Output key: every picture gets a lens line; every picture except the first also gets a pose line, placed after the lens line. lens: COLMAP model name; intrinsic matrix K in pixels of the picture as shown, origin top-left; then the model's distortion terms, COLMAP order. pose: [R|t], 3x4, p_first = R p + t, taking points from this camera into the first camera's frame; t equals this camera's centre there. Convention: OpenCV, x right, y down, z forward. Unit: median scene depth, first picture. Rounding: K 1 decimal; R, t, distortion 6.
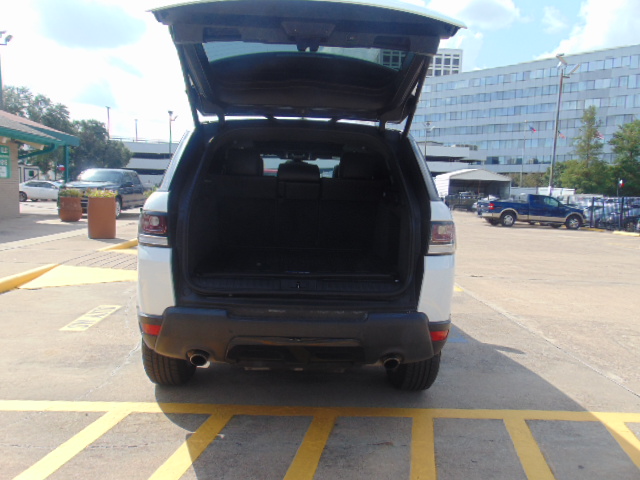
lens RADIAL K [[477.5, 0, 314.9], [0, 477.5, 245.7], [0, 0, 1]] dist [-0.002624, 0.029485]
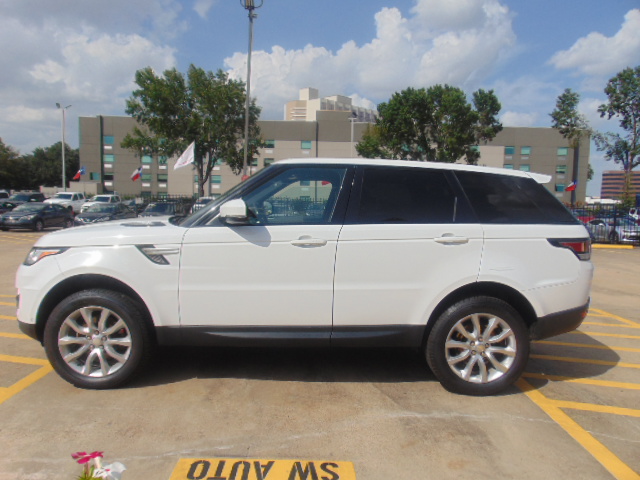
lens RADIAL K [[477.5, 0, 310.8], [0, 477.5, 260.8], [0, 0, 1]] dist [-0.002624, 0.029485]
pose [[0.038374, -0.158670, 0.986586, -1.333728], [0.093495, 0.983552, 0.154545, -0.224564], [-0.994880, 0.086310, 0.052578, 1.268099]]
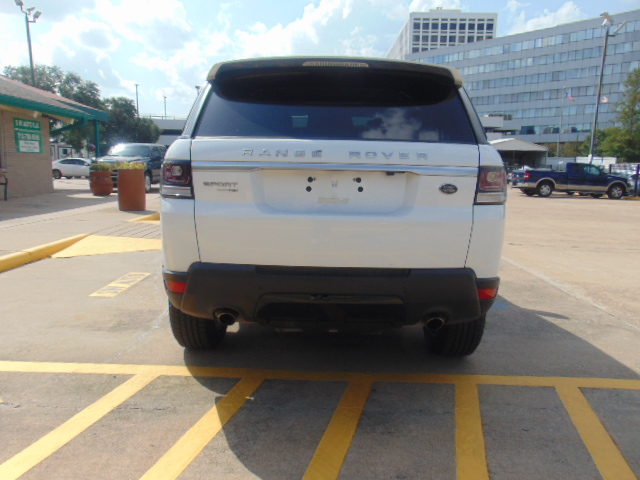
lens RADIAL K [[477.5, 0, 316.2], [0, 477.5, 245.6], [0, 0, 1]] dist [-0.002624, 0.029485]
pose [[0.998303, -0.007293, -0.057767, -0.009138], [0.010233, 0.998659, 0.050758, 0.034168], [0.057320, -0.051263, 0.997039, 0.058203]]
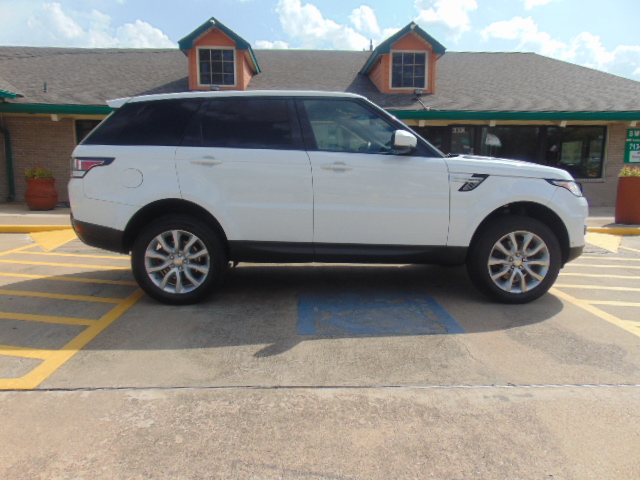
lens RADIAL K [[477.5, 0, 315.7], [0, 477.5, 240.1], [0, 0, 1]] dist [-0.002624, 0.029485]
pose [[-0.006268, 0.111044, -0.993796, 1.369504], [-0.123742, 0.986091, 0.110964, -0.038557], [0.992295, 0.123670, 0.007560, 1.312919]]
